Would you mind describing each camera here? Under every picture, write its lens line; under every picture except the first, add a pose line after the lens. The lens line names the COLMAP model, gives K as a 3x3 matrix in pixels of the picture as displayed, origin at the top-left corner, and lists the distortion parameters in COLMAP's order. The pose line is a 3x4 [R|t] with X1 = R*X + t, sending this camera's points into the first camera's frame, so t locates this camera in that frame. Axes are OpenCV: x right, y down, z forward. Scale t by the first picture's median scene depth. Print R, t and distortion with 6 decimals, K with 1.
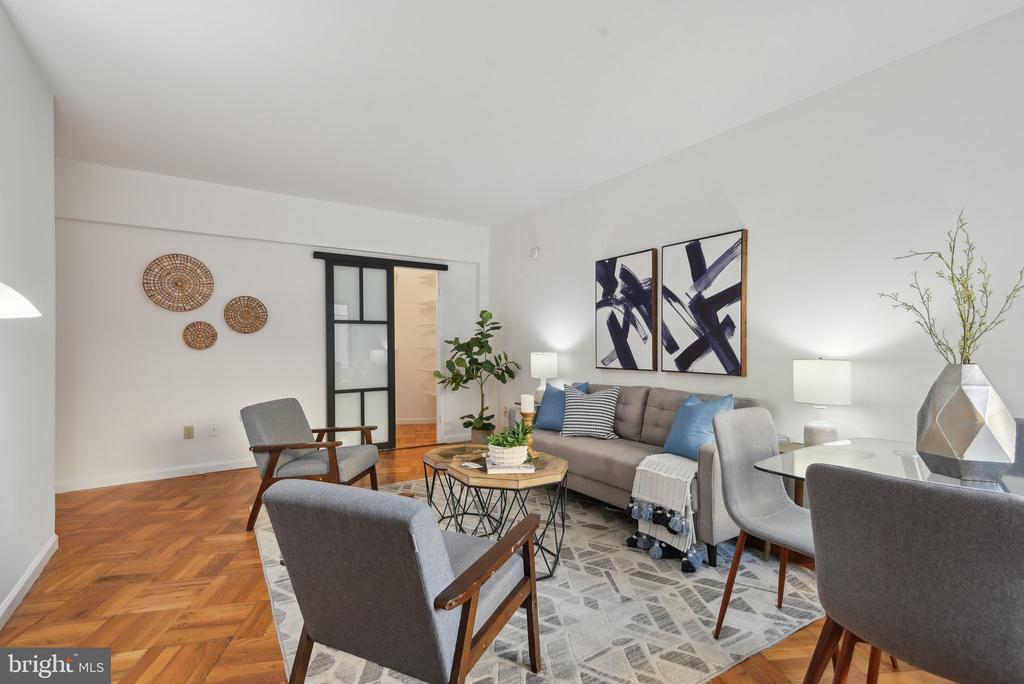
lens RADIAL K [[468.4, 0, 514.5], [0, 468.4, 346.4], [0, 0, 1]] dist [-0.033088, -0.000837]
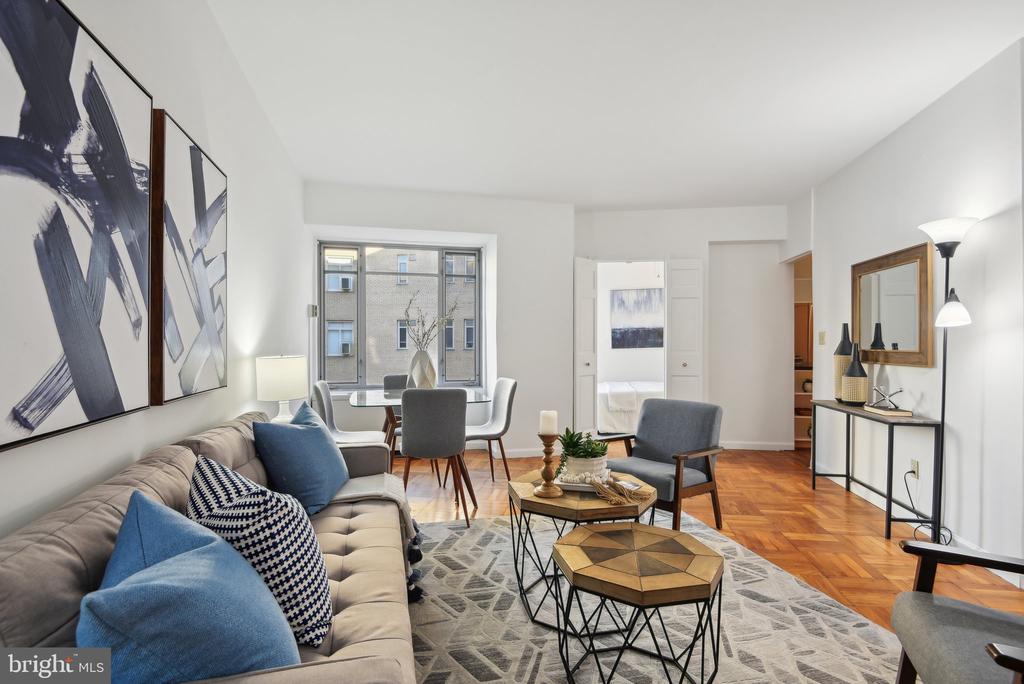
lens RADIAL K [[468.4, 0, 512.4], [0, 468.4, 343.7], [0, 0, 1]] dist [-0.033088, -0.000837]
pose [[-0.946202, 0.007313, 0.323493, -0.109474], [0.008116, 0.999966, 0.001132, 0.000306], [-0.323474, 0.003697, -0.946230, 1.181778]]
